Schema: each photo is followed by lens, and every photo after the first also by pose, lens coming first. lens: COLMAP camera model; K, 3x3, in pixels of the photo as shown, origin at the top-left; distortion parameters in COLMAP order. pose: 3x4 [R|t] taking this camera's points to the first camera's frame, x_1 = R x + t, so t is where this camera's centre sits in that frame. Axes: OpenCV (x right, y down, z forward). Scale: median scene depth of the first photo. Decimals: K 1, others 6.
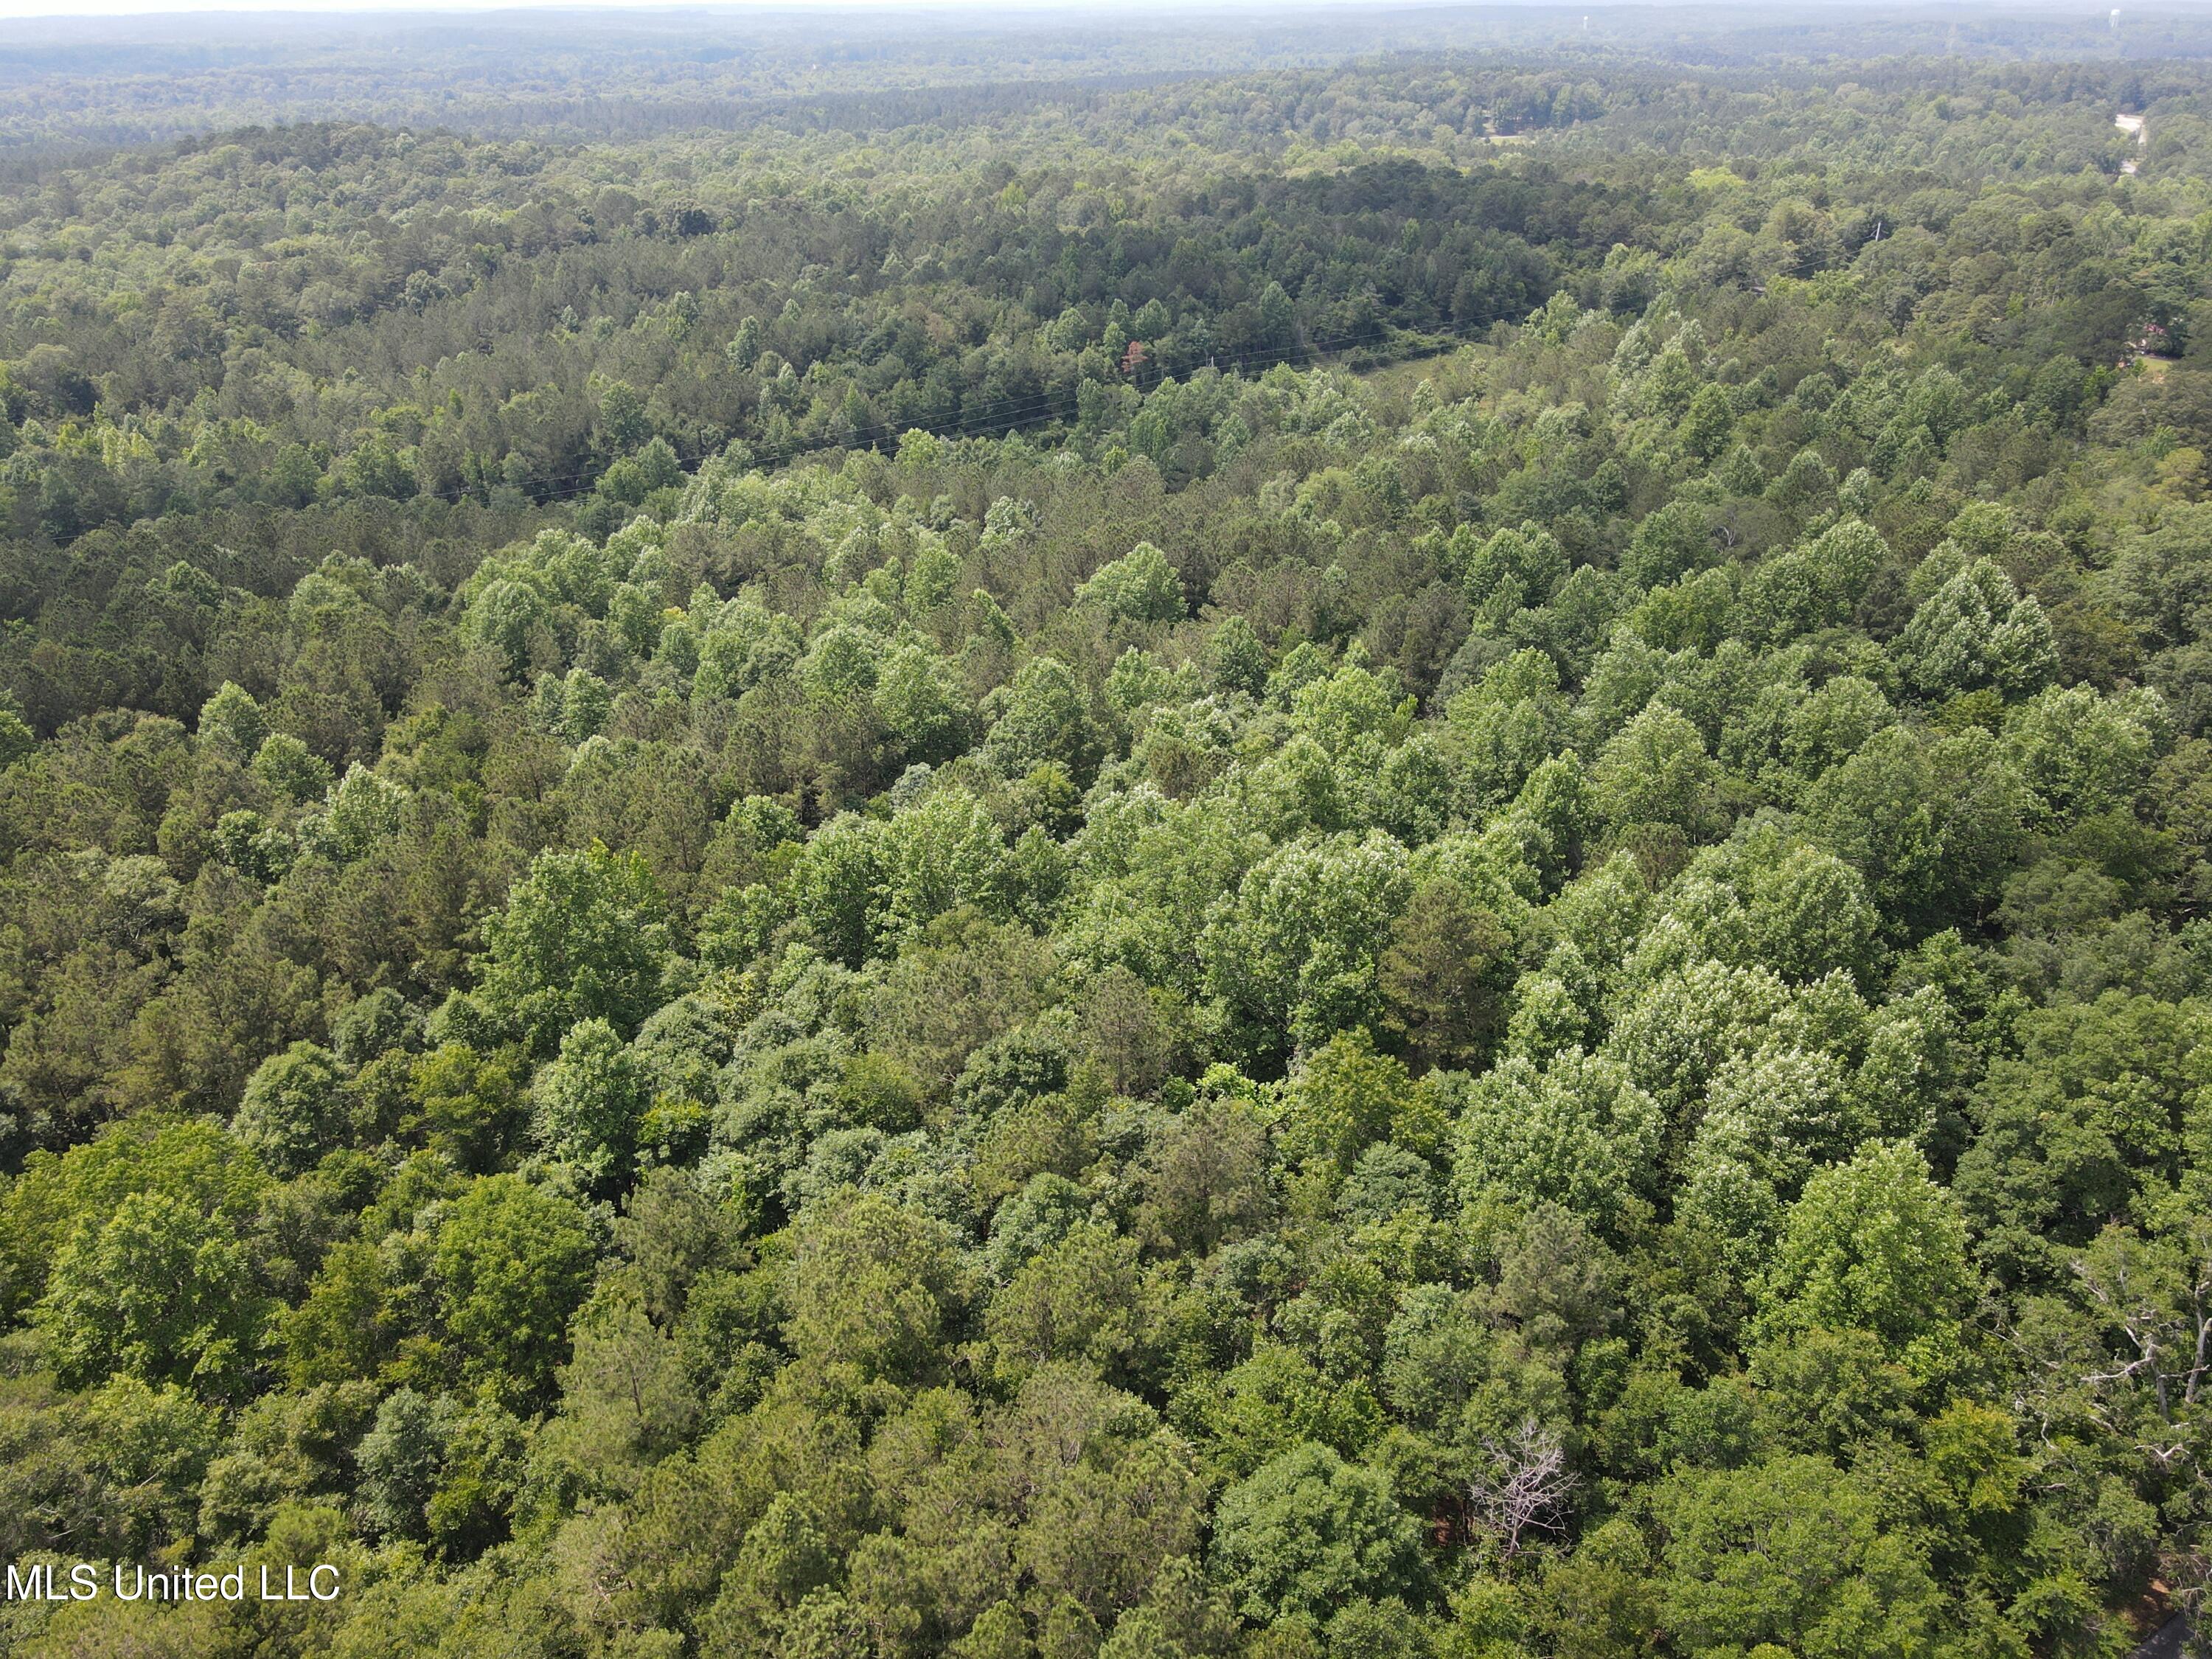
lens RADIAL K [[1558.6, 0, 1106.0], [0, 1558.6, 829.5], [0, 0, 1]] dist [-0.049906, 0.150405]
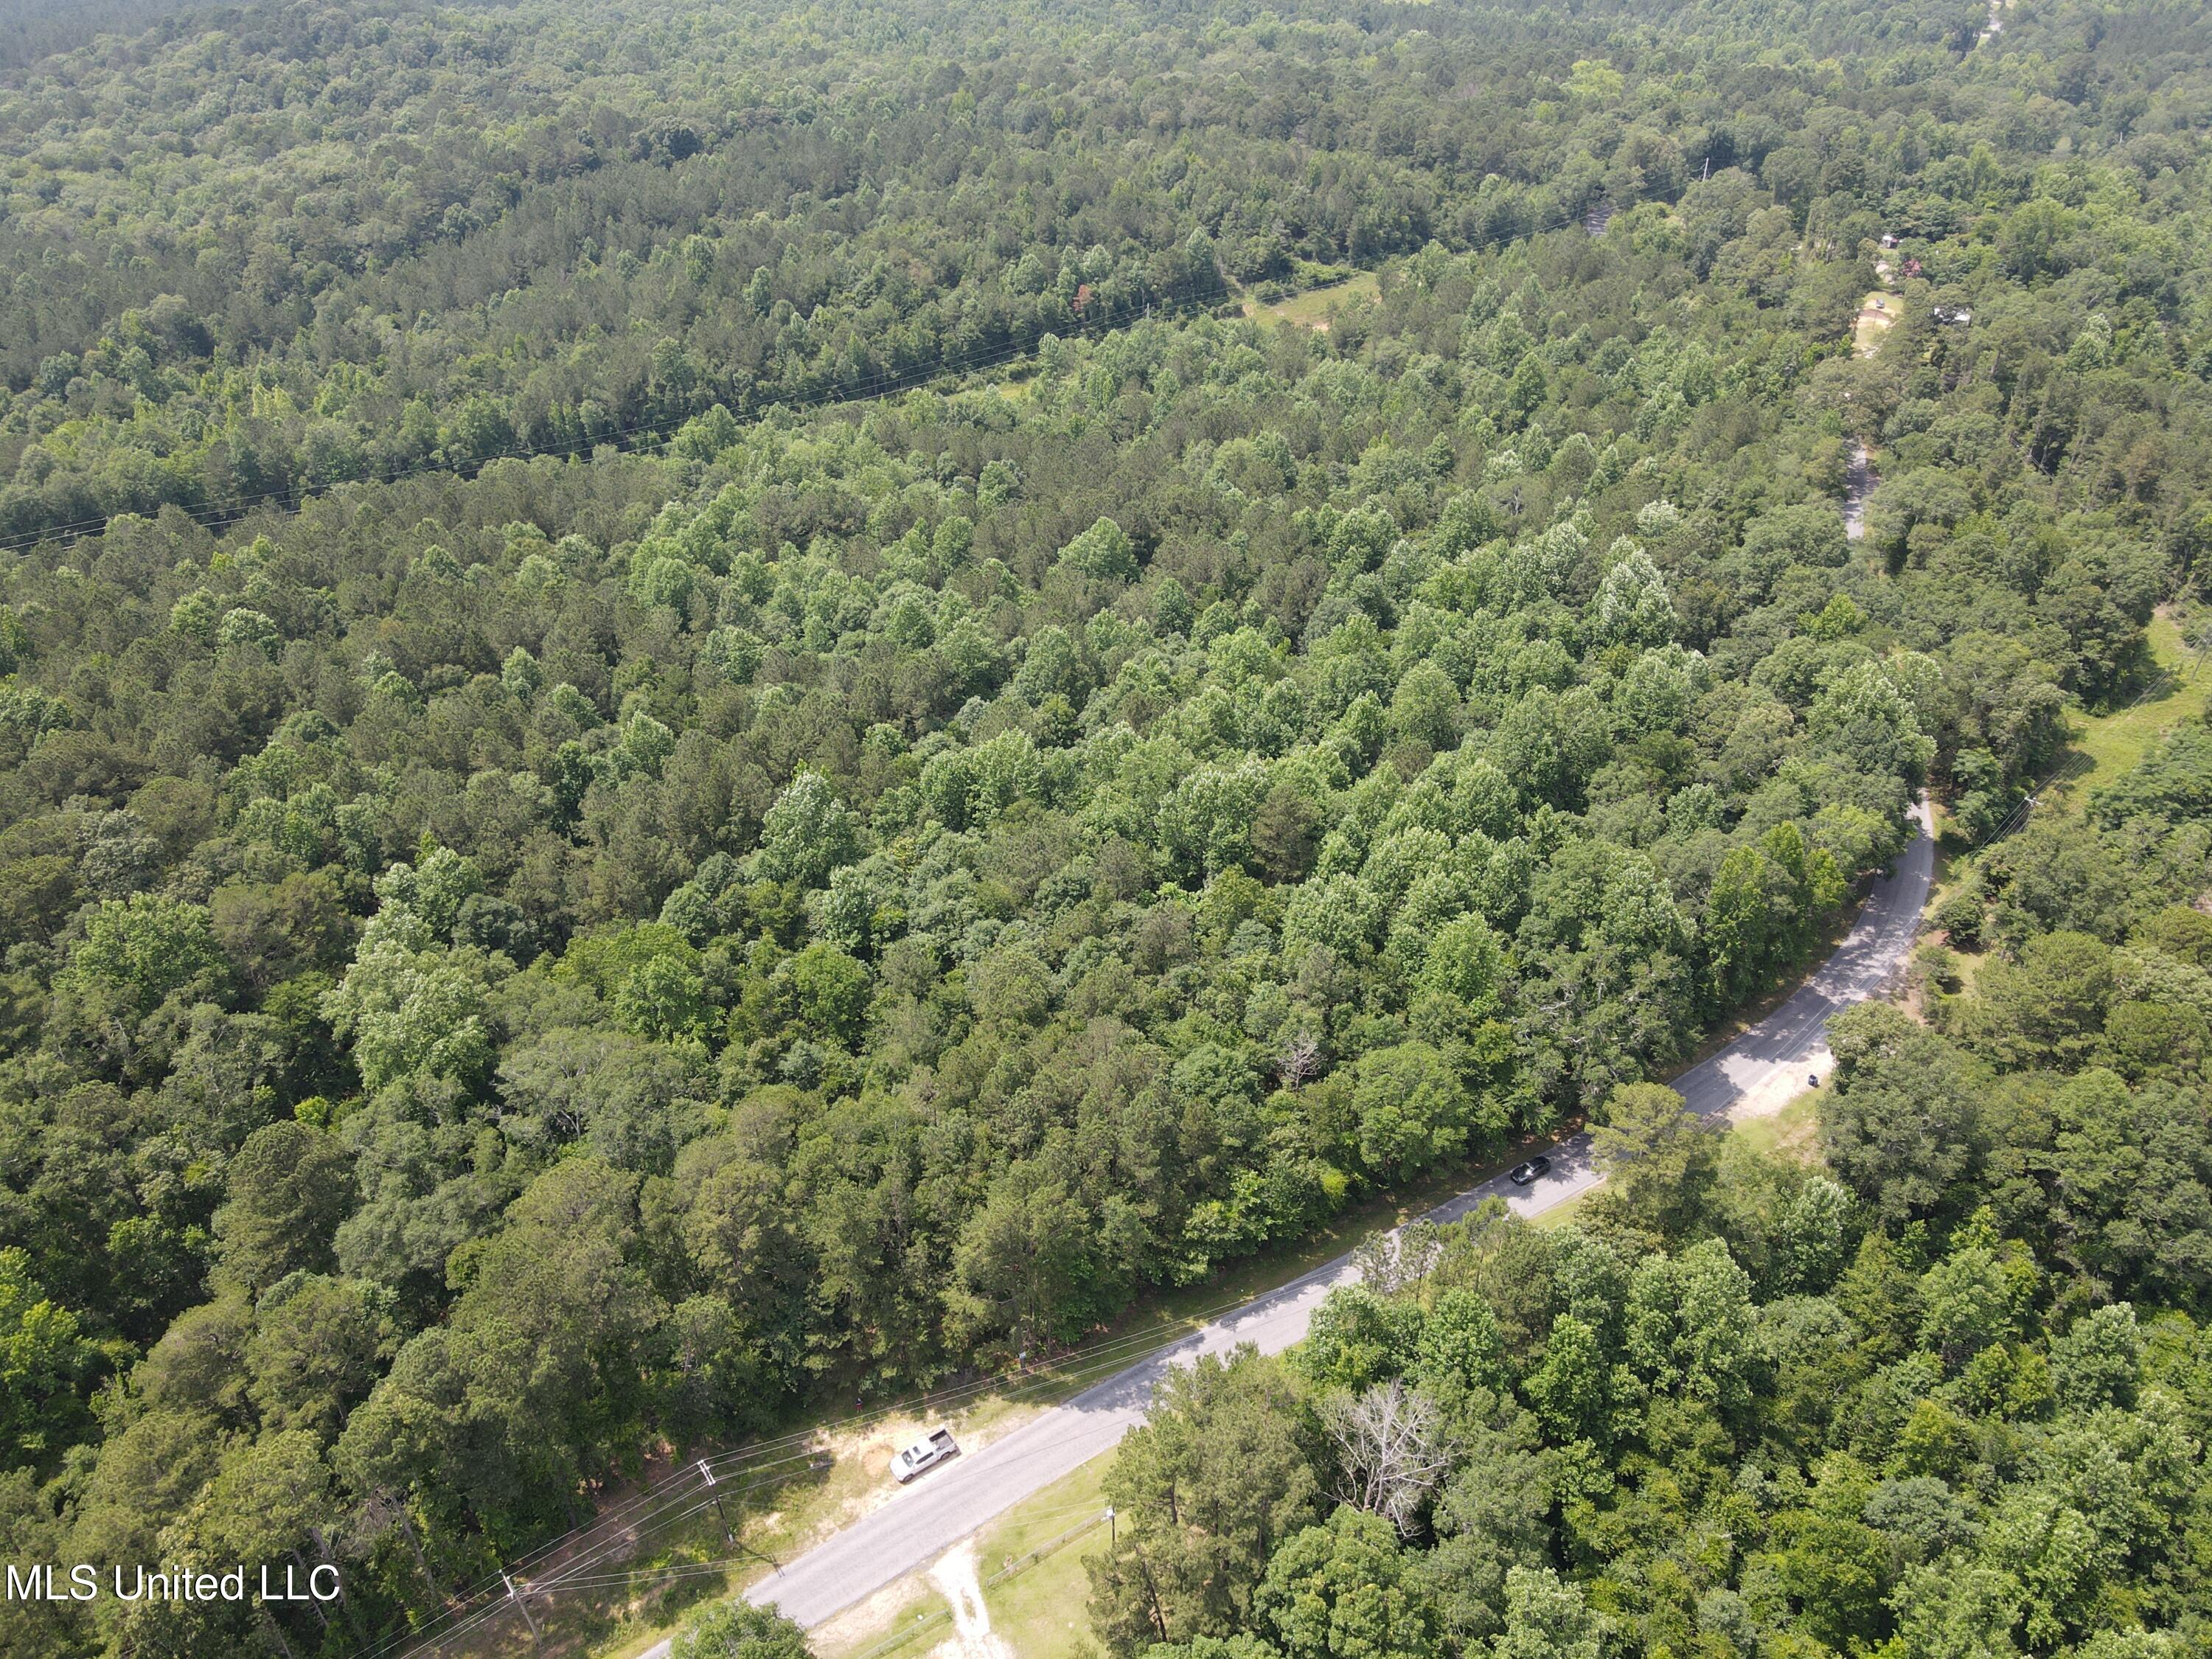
lens RADIAL K [[1558.6, 0, 1106.0], [0, 1558.6, 829.5], [0, 0, 1]] dist [-0.049906, 0.150405]
pose [[0.998919, -0.020949, 0.041487, -0.077971], [0.015672, 0.992201, 0.123662, -0.146272], [-0.043754, -0.122878, 0.991457, -0.852897]]
